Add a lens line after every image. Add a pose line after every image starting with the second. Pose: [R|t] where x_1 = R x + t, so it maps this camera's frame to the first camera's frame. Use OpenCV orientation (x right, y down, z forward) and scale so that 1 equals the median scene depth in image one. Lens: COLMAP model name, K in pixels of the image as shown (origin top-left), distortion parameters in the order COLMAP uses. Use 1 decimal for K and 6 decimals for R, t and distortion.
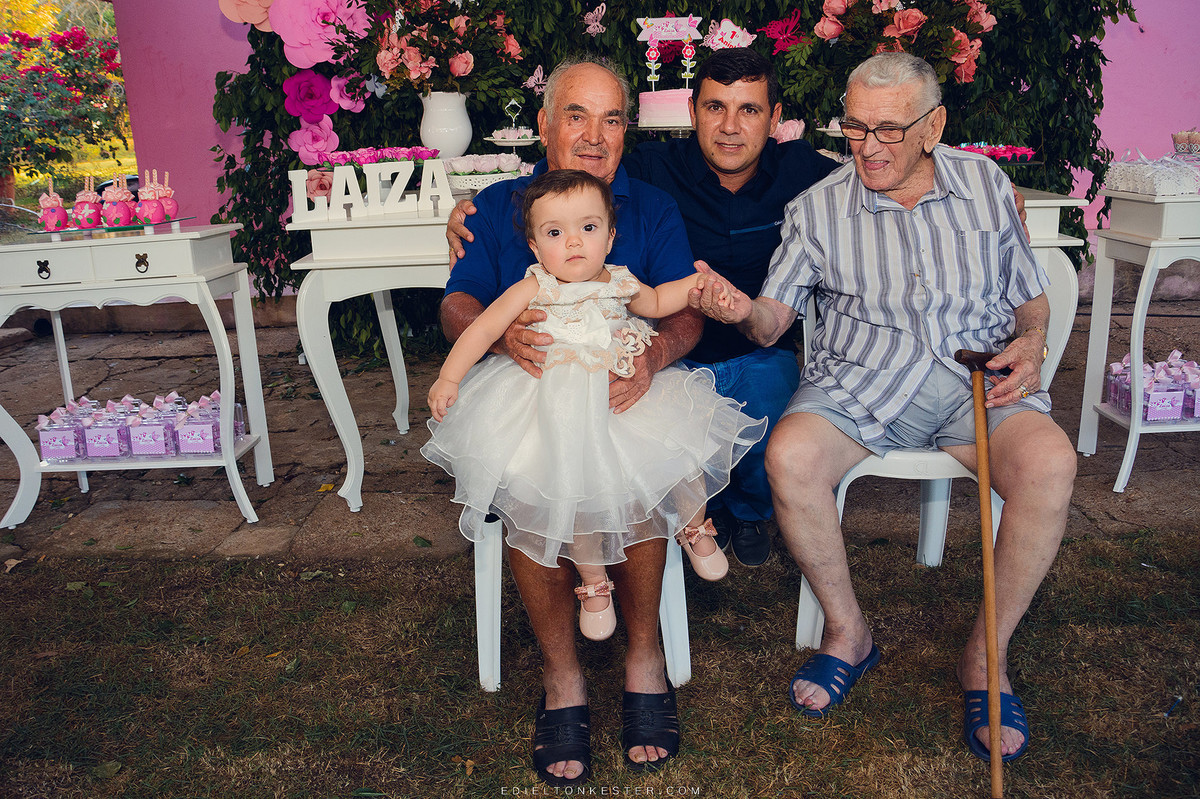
lens RADIAL K [[951.8, 0, 600.7], [0, 951.8, 363.3], [0, 0, 1]] dist [-0.145128, 0.109380]
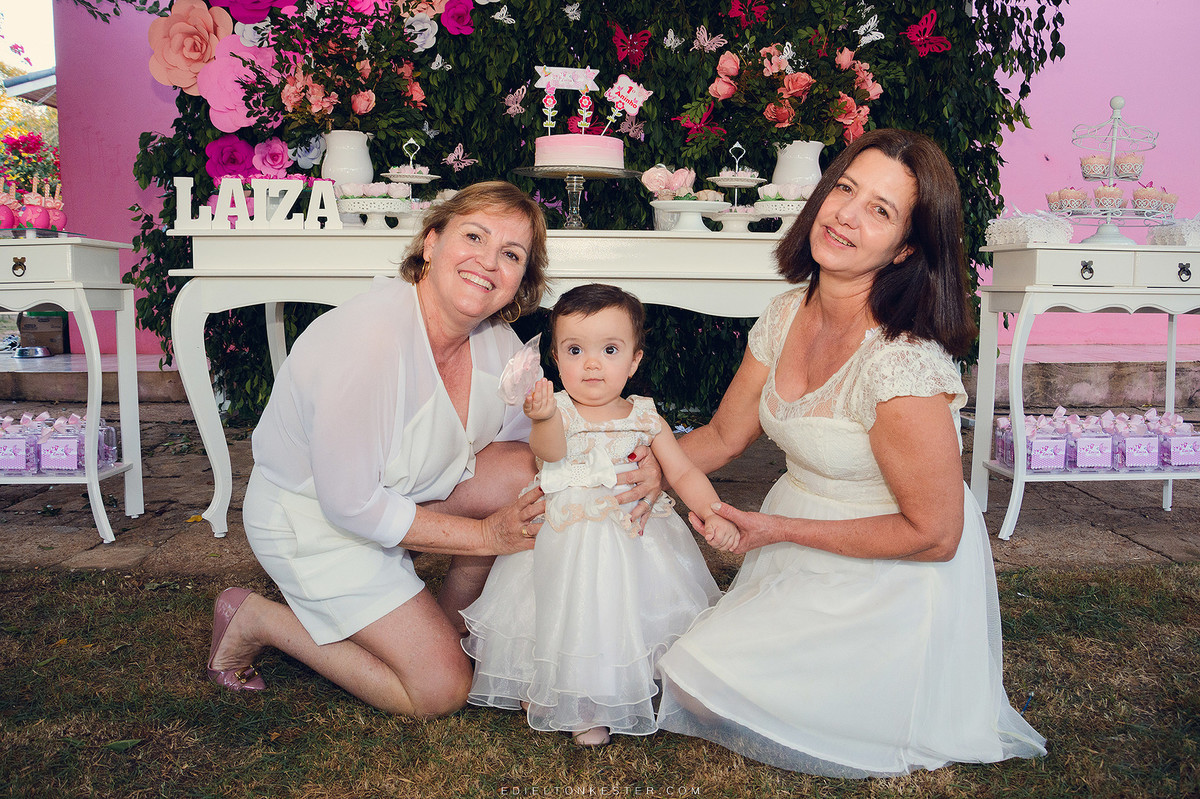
lens RADIAL K [[951.8, 0, 600.7], [0, 951.8, 363.3], [0, 0, 1]] dist [-0.145128, 0.109380]
pose [[0.997783, 0.039589, 0.053494, 0.066663], [-0.031282, 0.988483, -0.148065, 0.105773], [-0.058740, 0.146063, 0.987530, 0.014966]]
